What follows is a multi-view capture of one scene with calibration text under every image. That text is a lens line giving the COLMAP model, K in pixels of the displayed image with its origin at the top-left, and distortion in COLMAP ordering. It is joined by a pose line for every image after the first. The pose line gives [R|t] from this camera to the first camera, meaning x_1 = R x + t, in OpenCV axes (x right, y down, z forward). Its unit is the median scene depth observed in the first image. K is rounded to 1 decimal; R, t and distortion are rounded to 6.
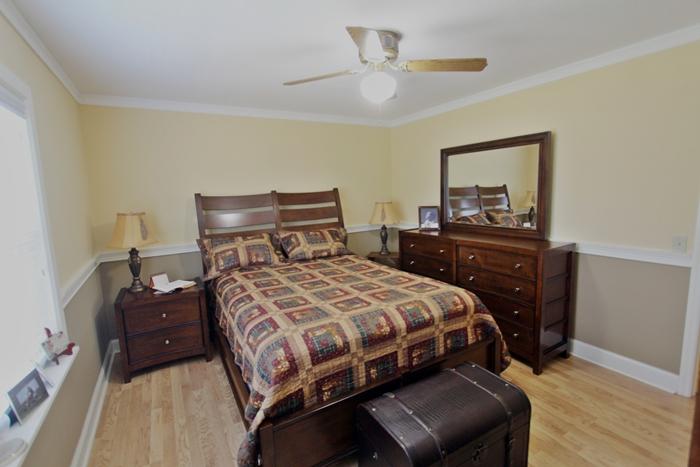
lens RADIAL K [[324.6, 0, 350.1], [0, 324.6, 231.5], [0, 0, 1]] dist [-0.013952, 0.000153]
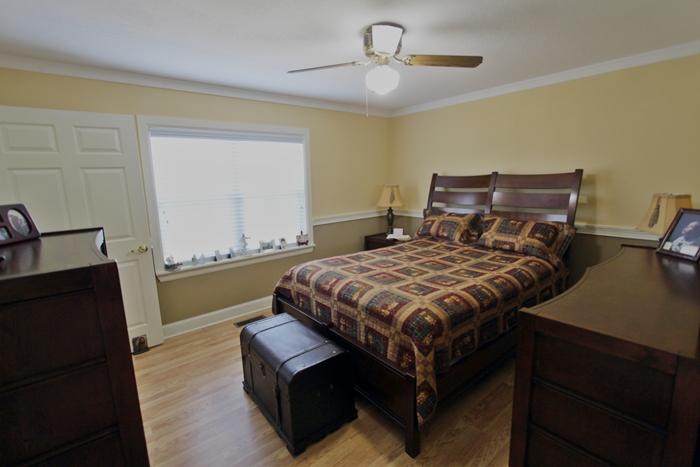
lens RADIAL K [[324.6, 0, 351.2], [0, 324.6, 234.9], [0, 0, 1]] dist [-0.013952, 0.000153]
pose [[0.150253, 0.203856, -0.967402, 1.007270], [-0.112187, 0.975706, 0.188182, -0.114338], [0.982262, 0.080255, 0.169473, 0.652340]]
